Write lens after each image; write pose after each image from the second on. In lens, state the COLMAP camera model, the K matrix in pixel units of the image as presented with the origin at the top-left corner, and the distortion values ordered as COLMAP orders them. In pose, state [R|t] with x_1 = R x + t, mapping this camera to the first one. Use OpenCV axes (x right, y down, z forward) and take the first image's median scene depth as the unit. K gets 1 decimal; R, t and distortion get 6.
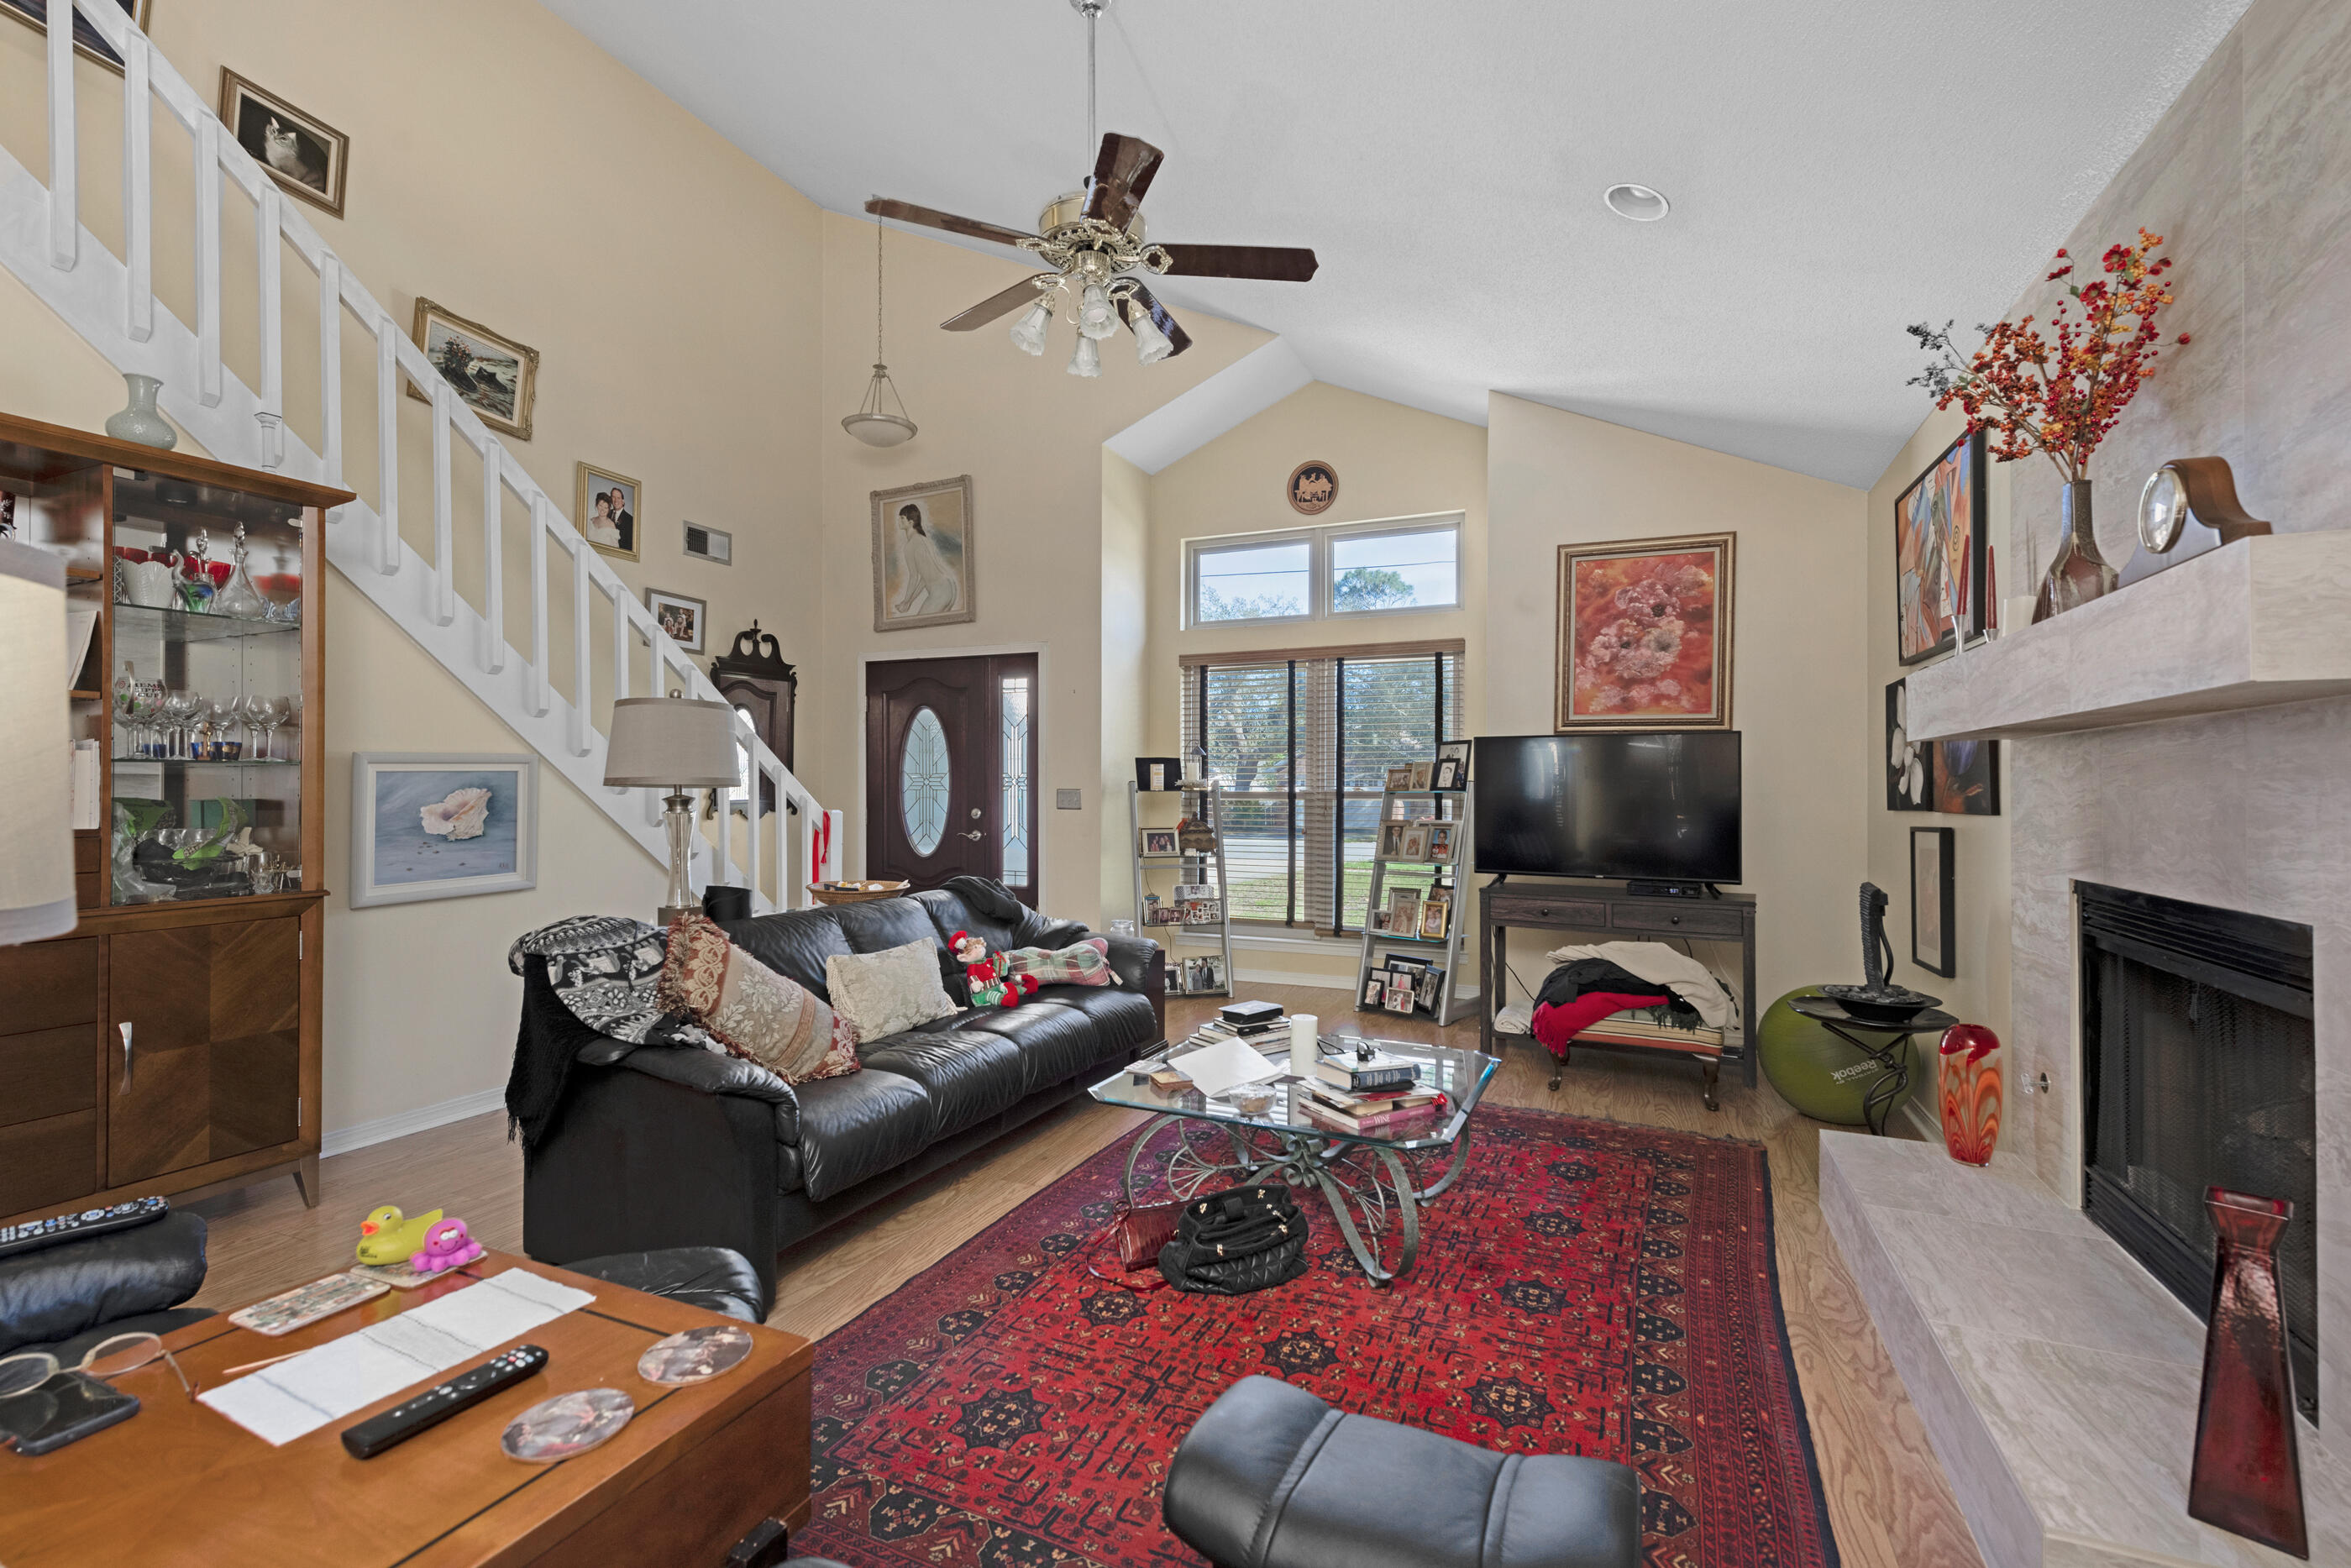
lens RADIAL K [[997.8, 0, 1175.5], [0, 997.8, 784.0], [0, 0, 1]] dist [-0.001613, -0.000331]
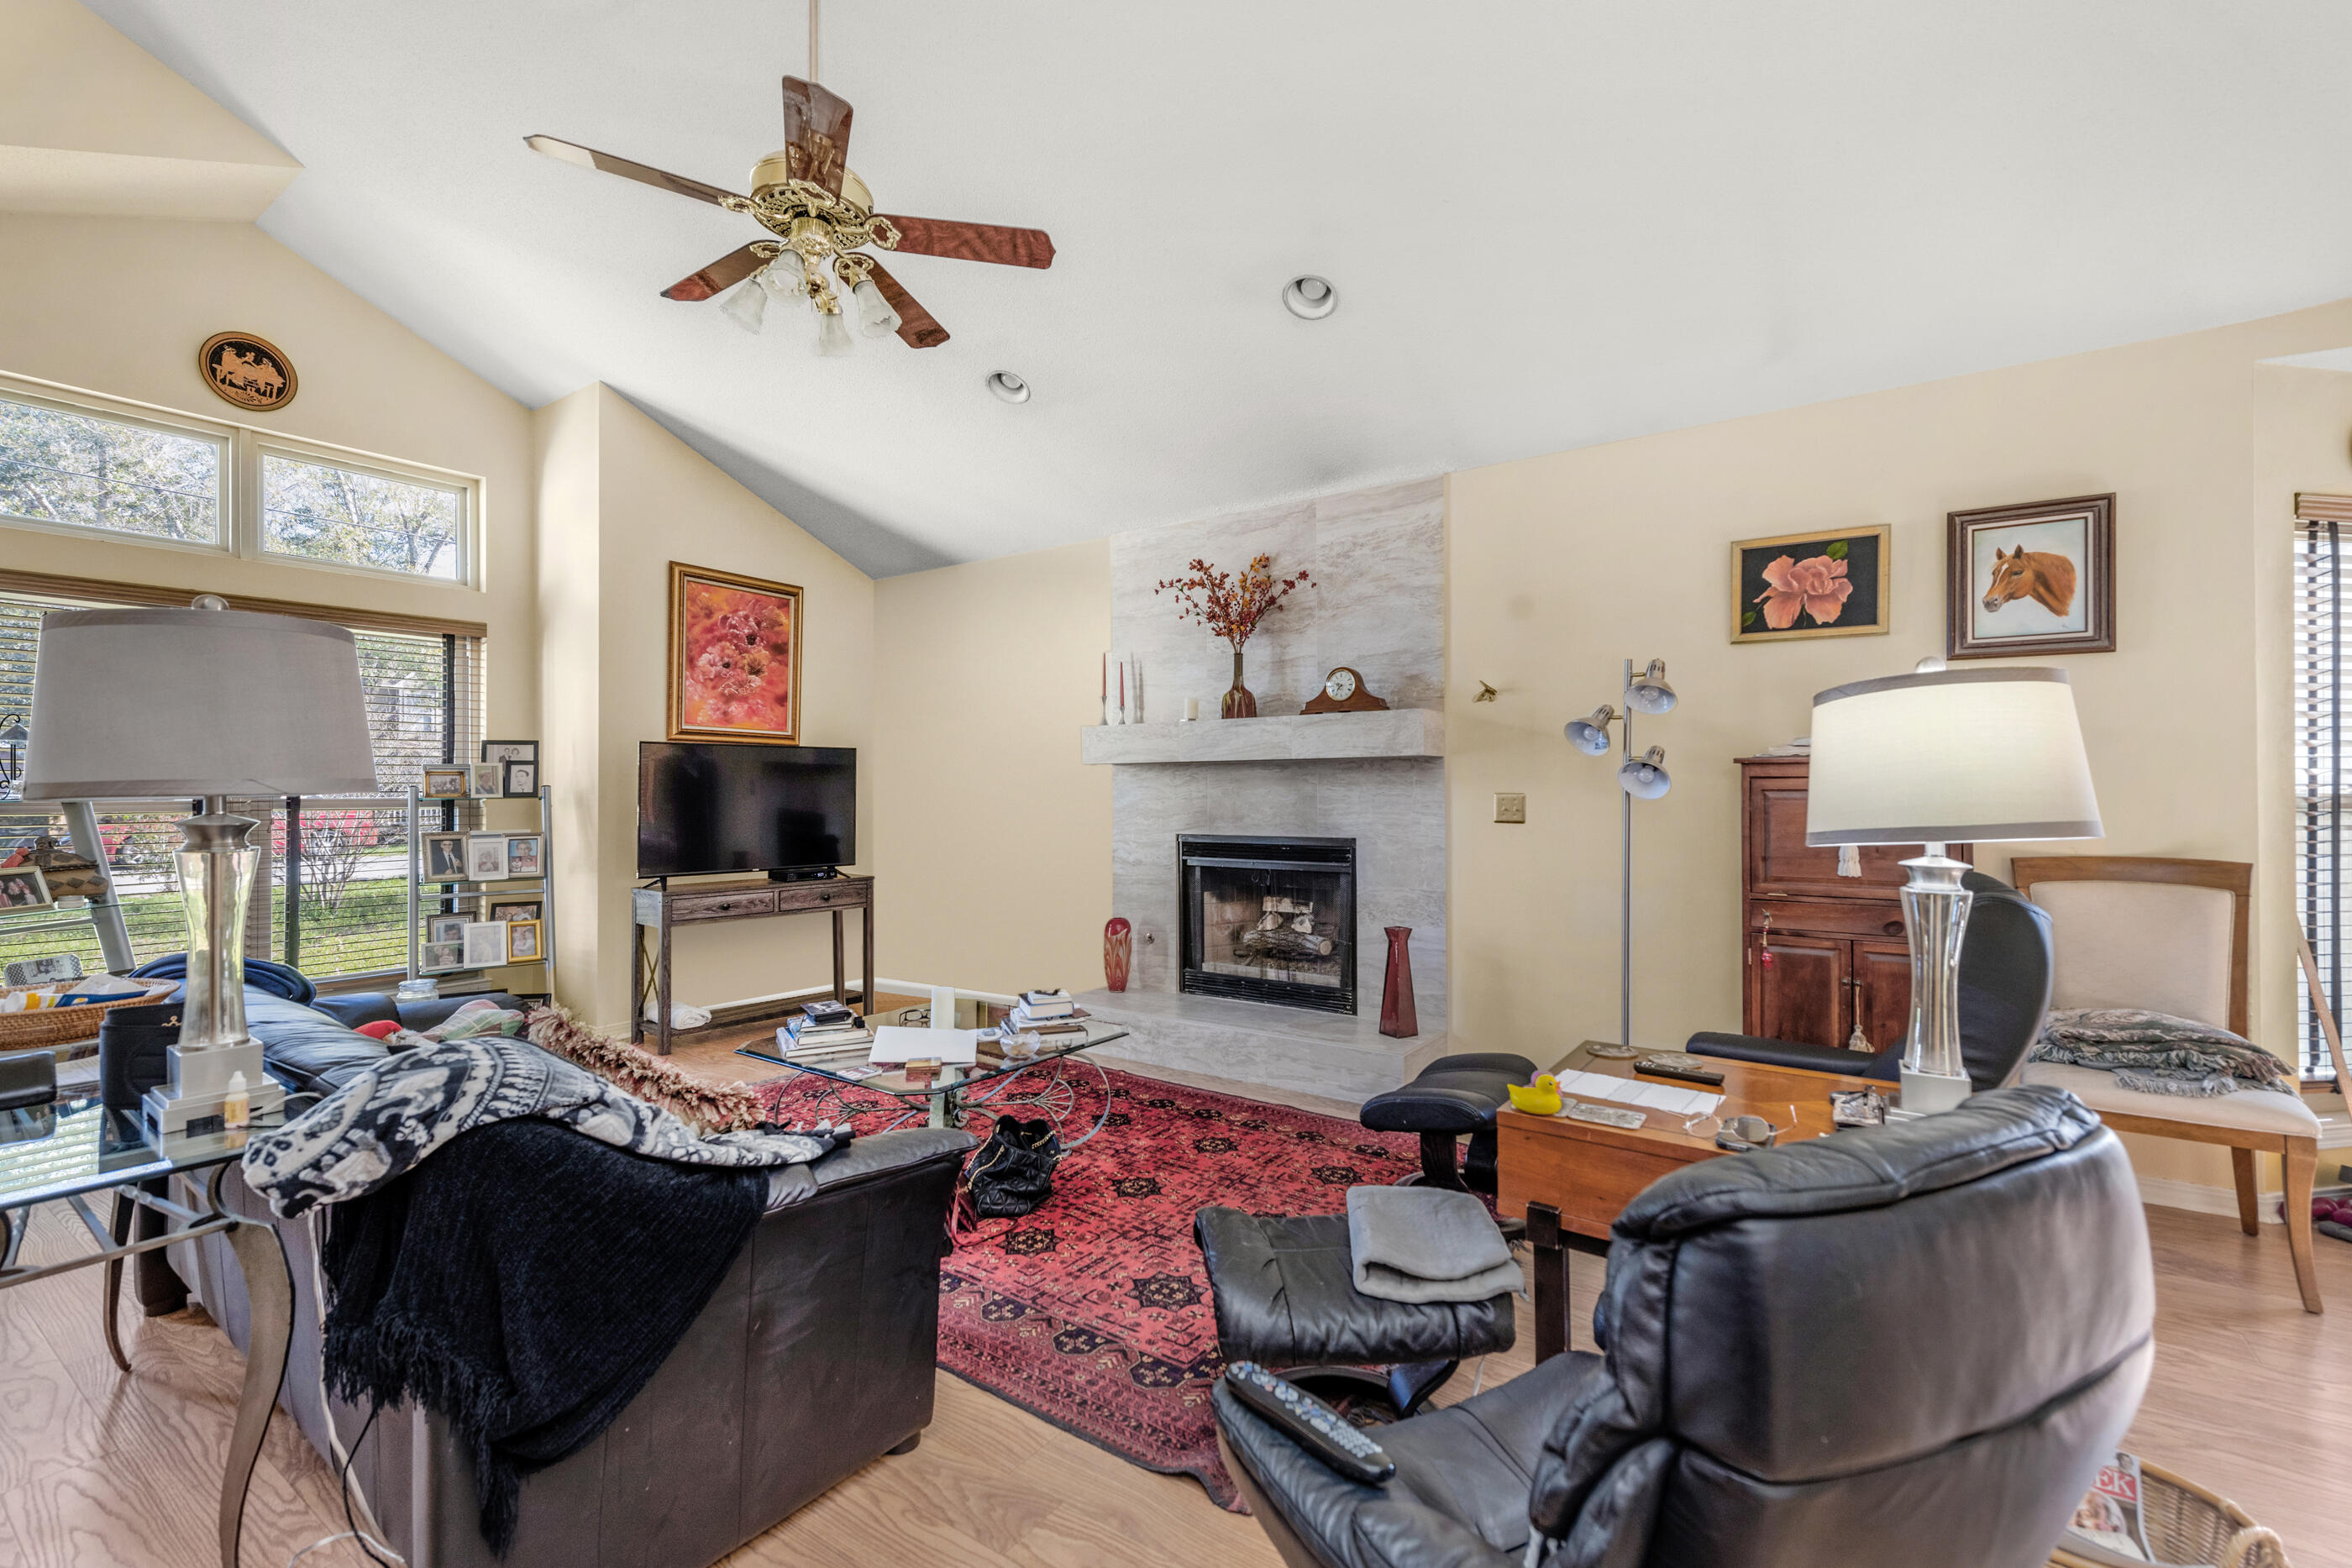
lens RADIAL K [[968.4, 0, 1176.0], [0, 968.4, 784.0], [0, 0, 1]] dist [0.005419, -0.000020]
pose [[0.221981, 0.001734, 0.975049, -0.514938], [0.001183, 0.999997, -0.002047, -0.002155], [-0.975050, 0.001608, 0.221978, 0.268098]]
